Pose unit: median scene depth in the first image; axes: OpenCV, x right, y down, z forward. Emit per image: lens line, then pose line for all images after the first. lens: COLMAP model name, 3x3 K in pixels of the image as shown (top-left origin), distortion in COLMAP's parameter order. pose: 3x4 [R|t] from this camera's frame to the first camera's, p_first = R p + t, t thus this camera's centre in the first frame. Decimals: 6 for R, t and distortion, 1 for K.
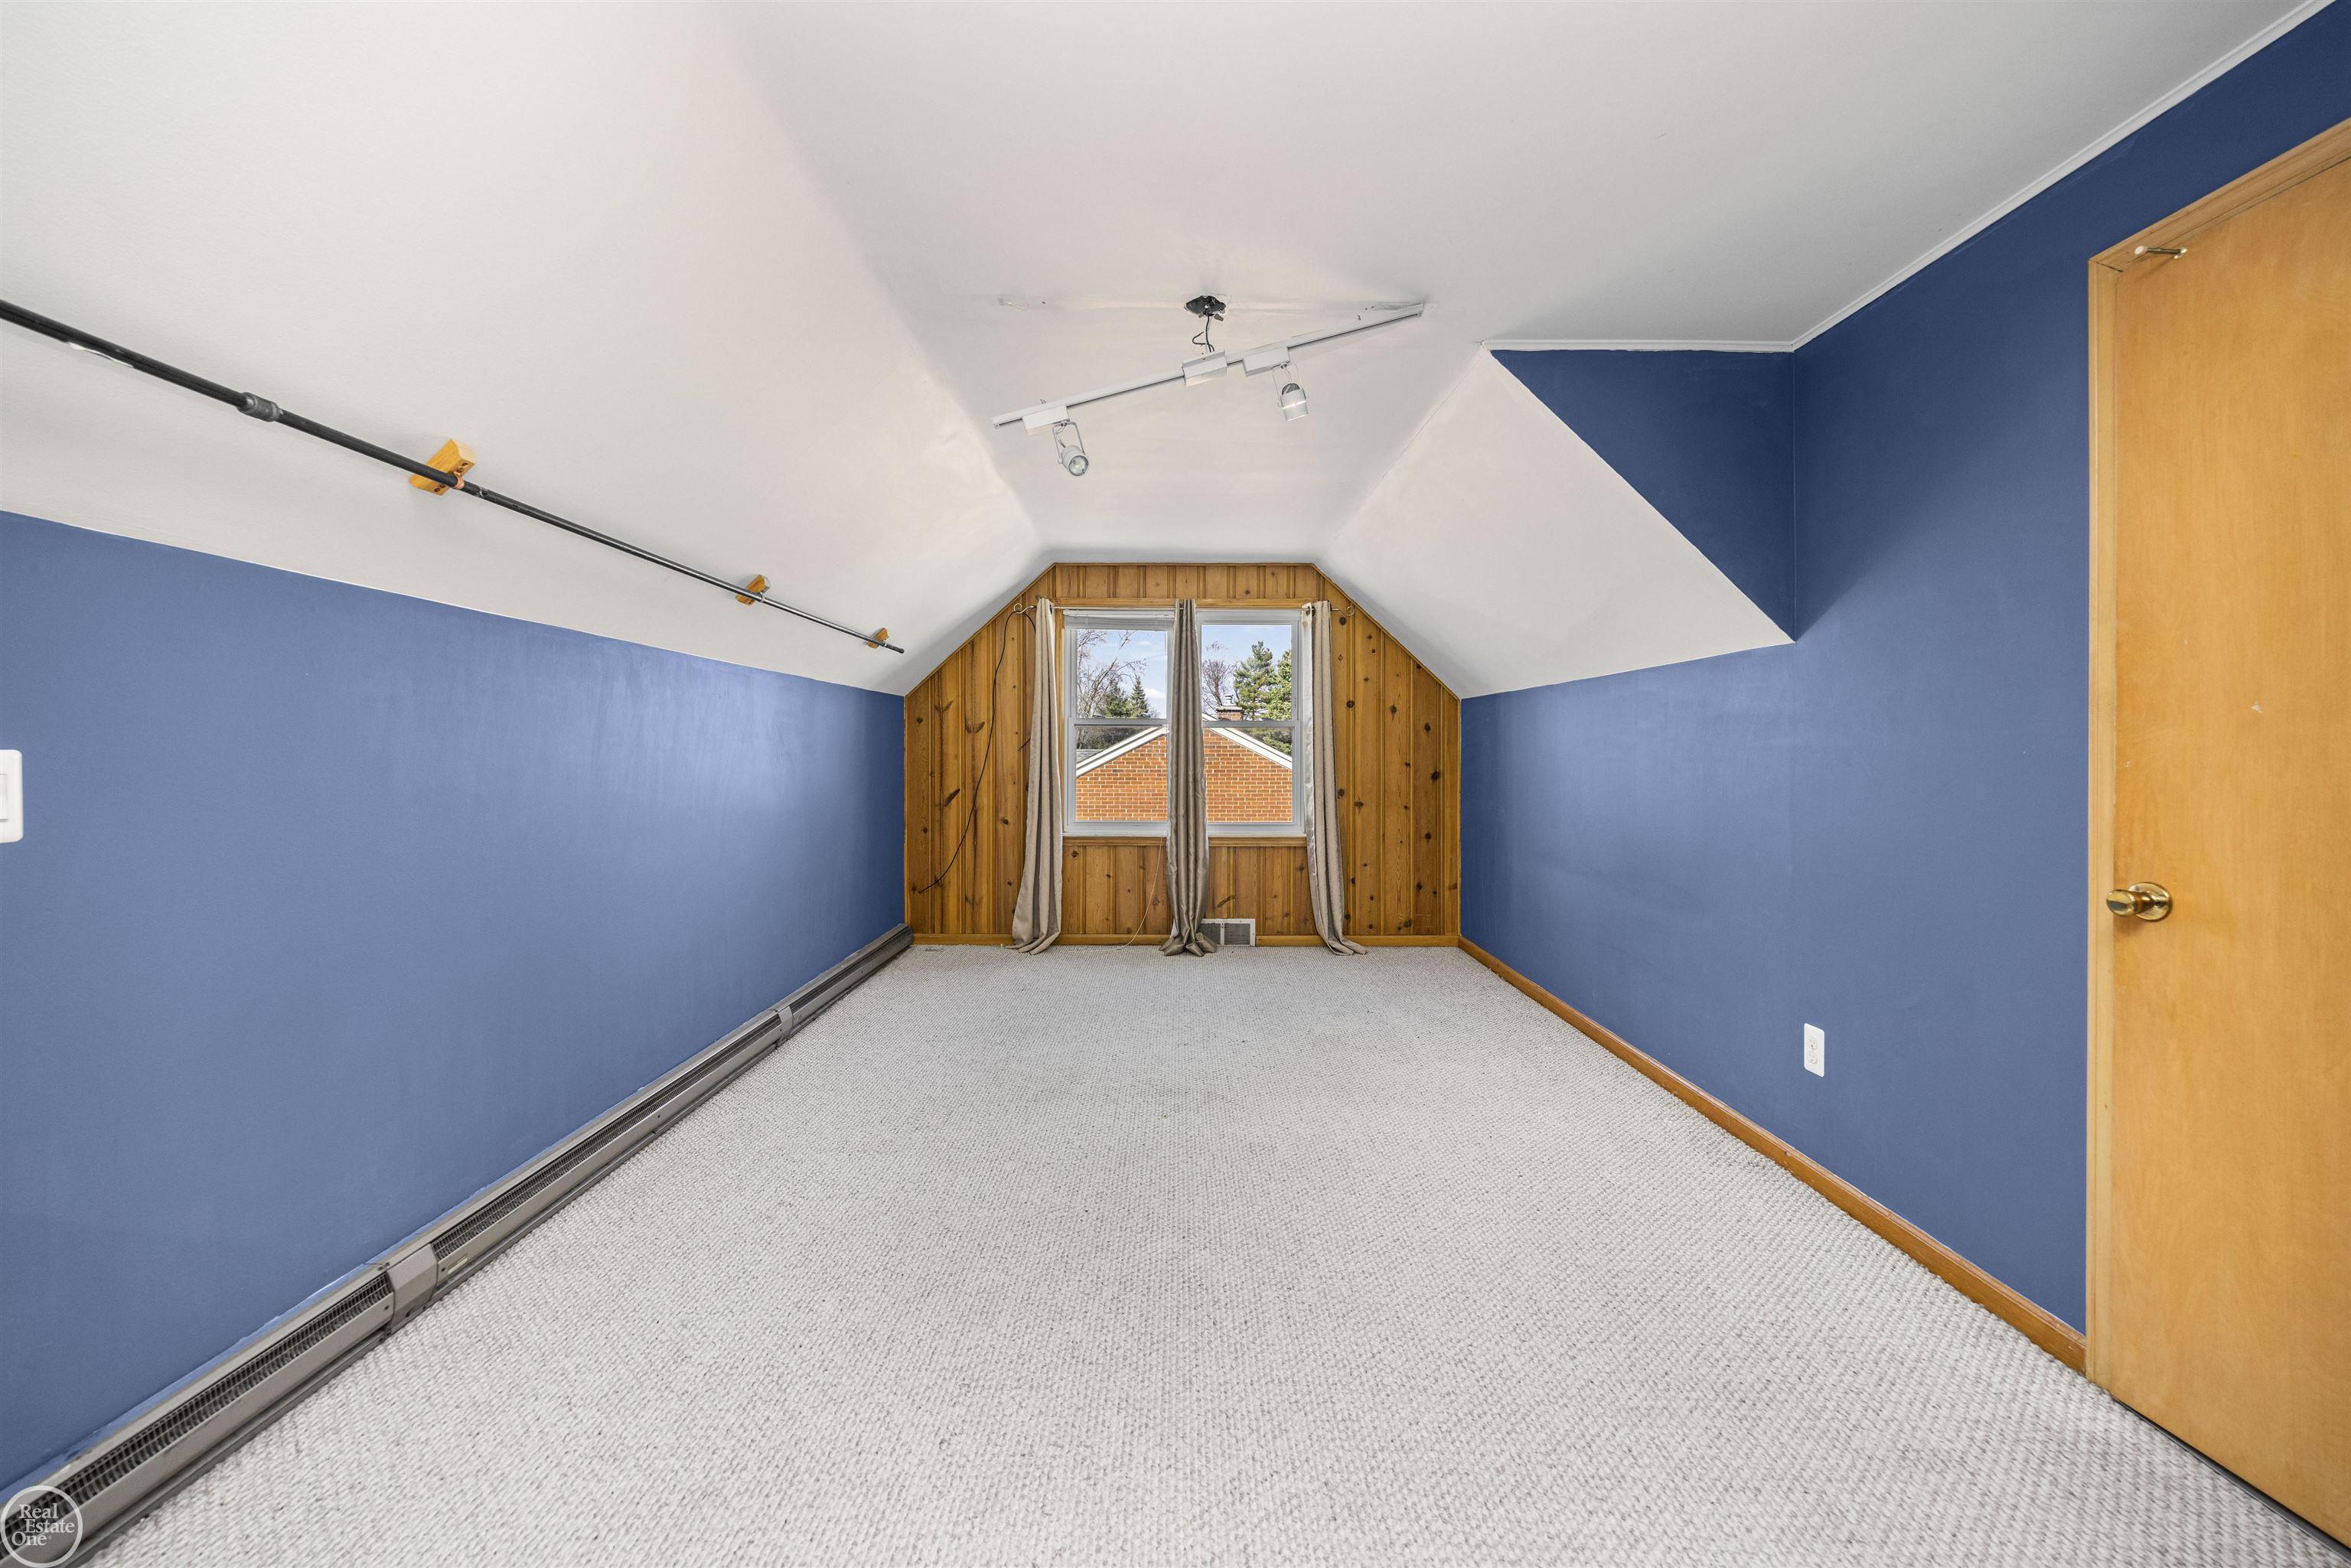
lens RADIAL K [[914.1, 0, 1165.9], [0, 914.1, 771.8], [0, 0, 1]] dist [-0.003029, -0.000724]
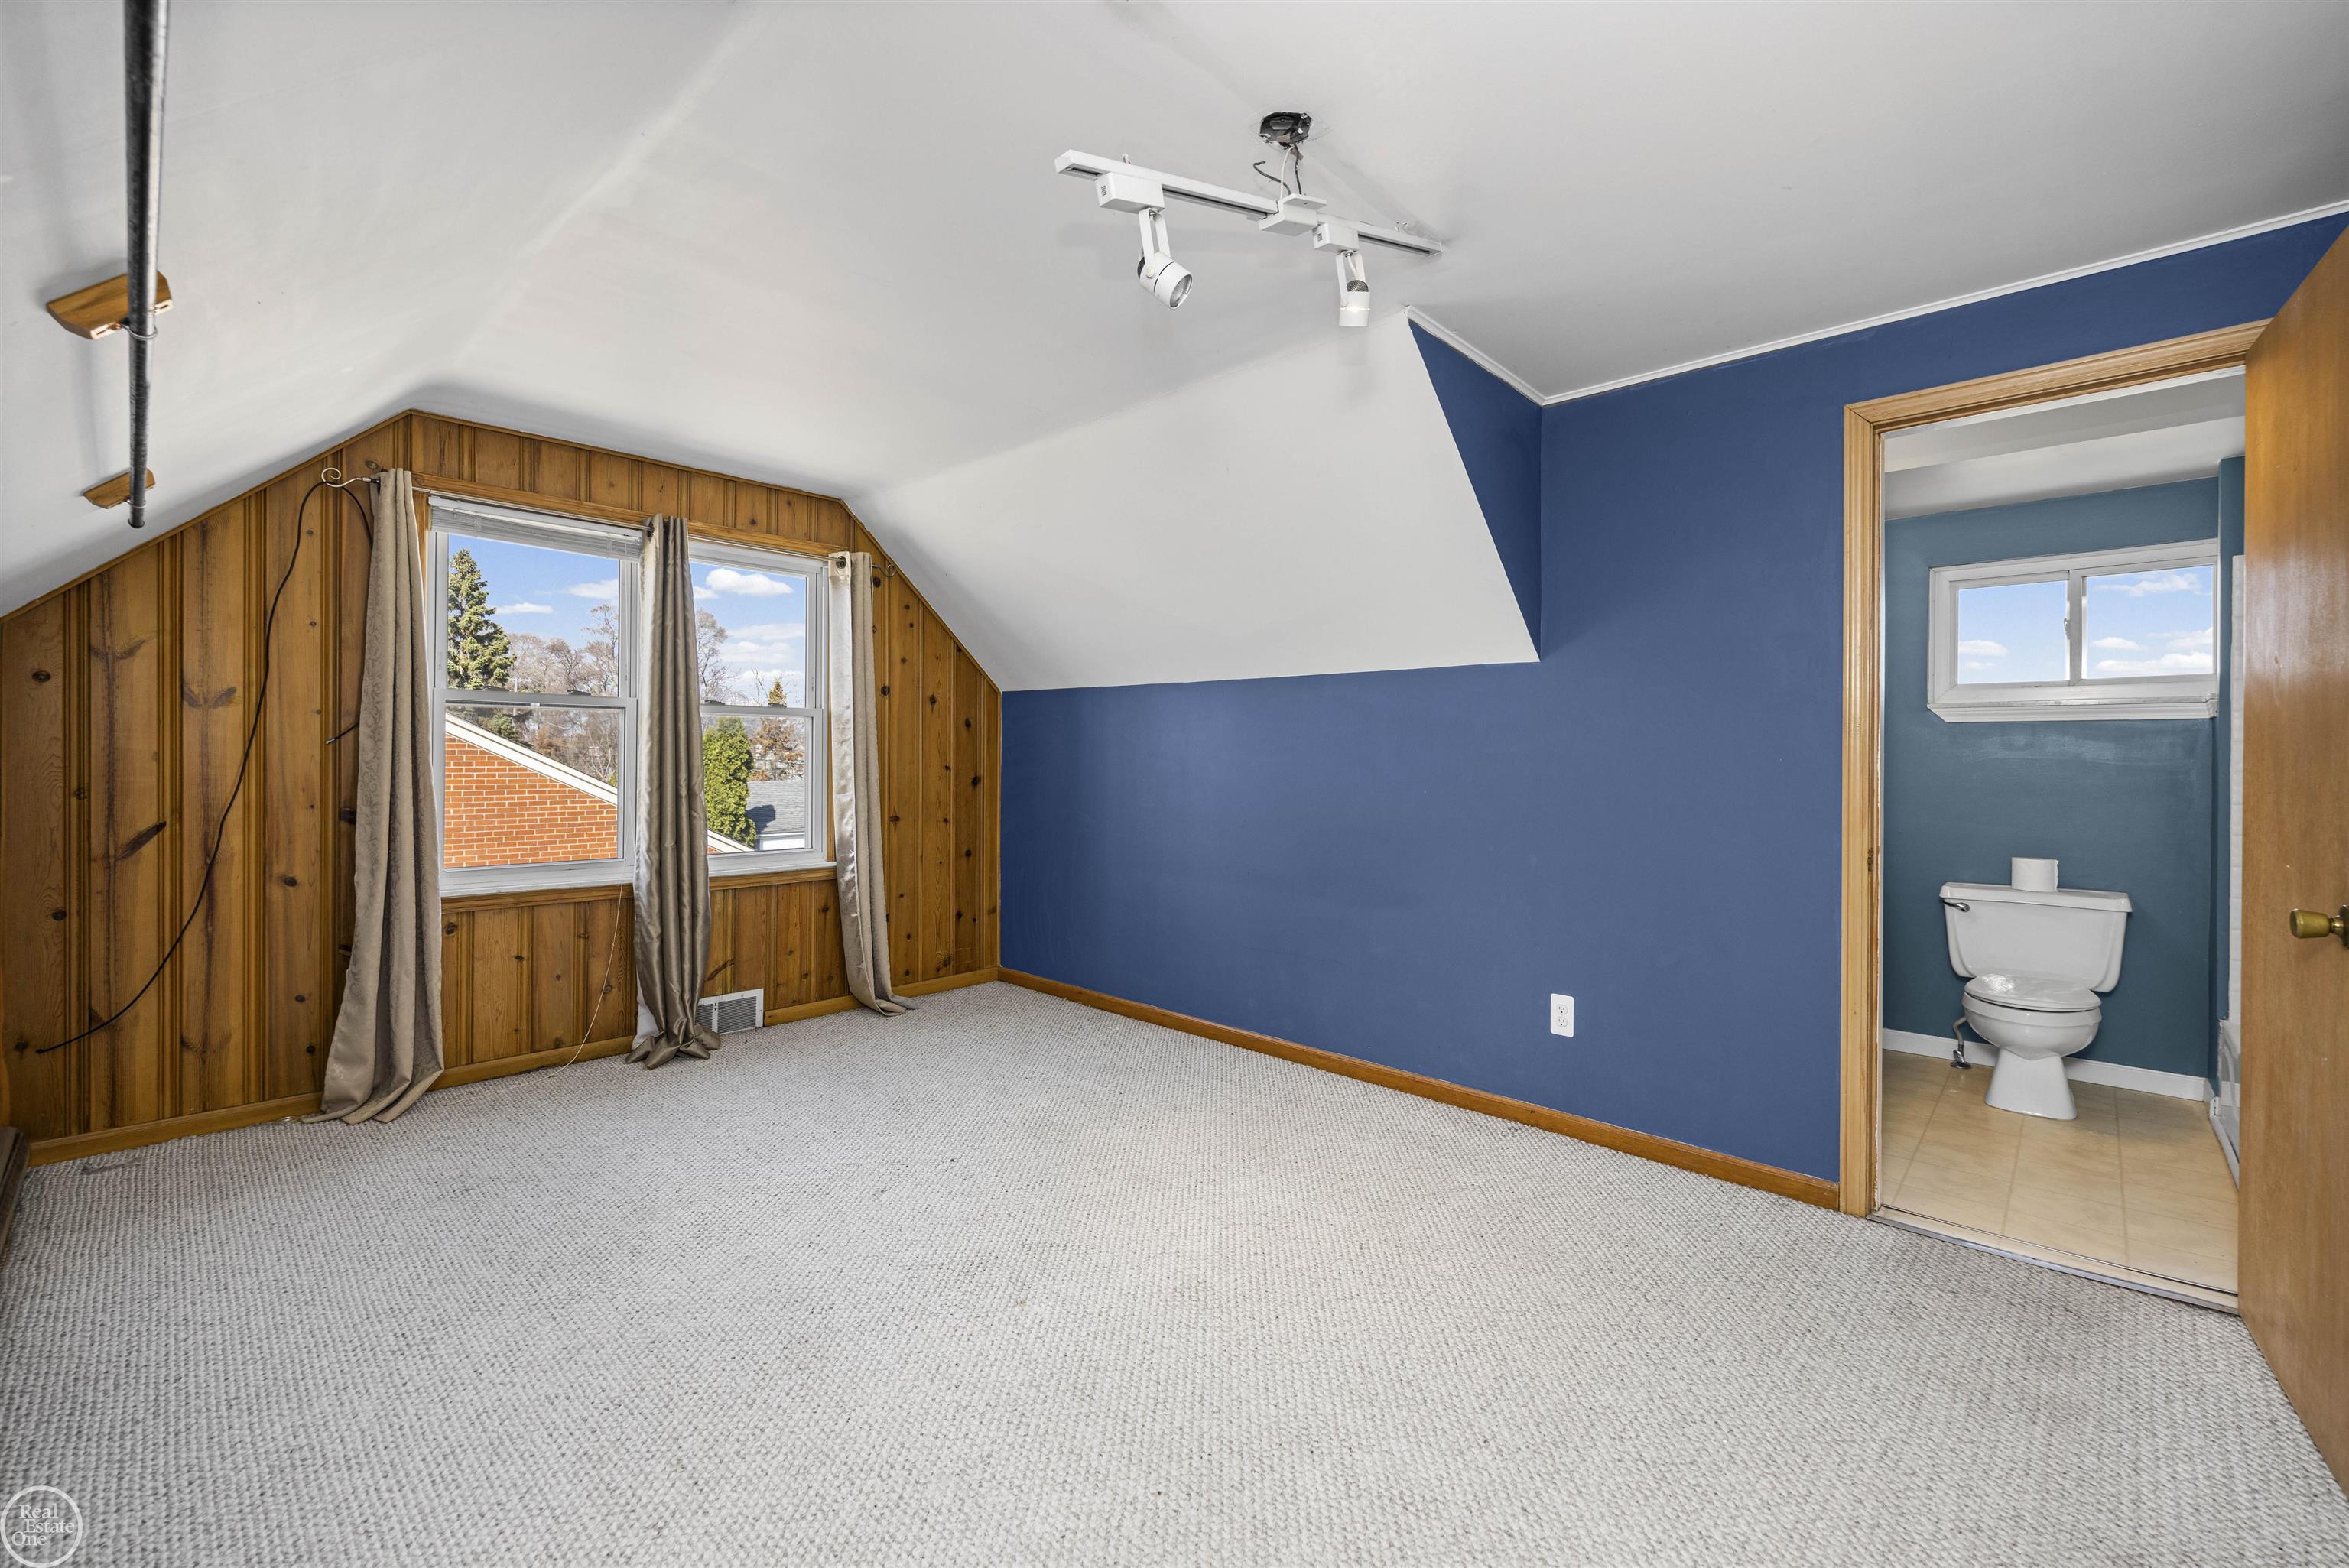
lens RADIAL K [[1005.8, 0, 1174.6], [0, 1005.8, 768.4], [0, 0, 1]] dist [-0.002715, -0.001773]
pose [[0.665402, -0.005423, 0.746466, -0.272096], [0.008155, 0.999967, -0.000005, -0.005728], [-0.746441, 0.006090, 0.665424, 0.248418]]
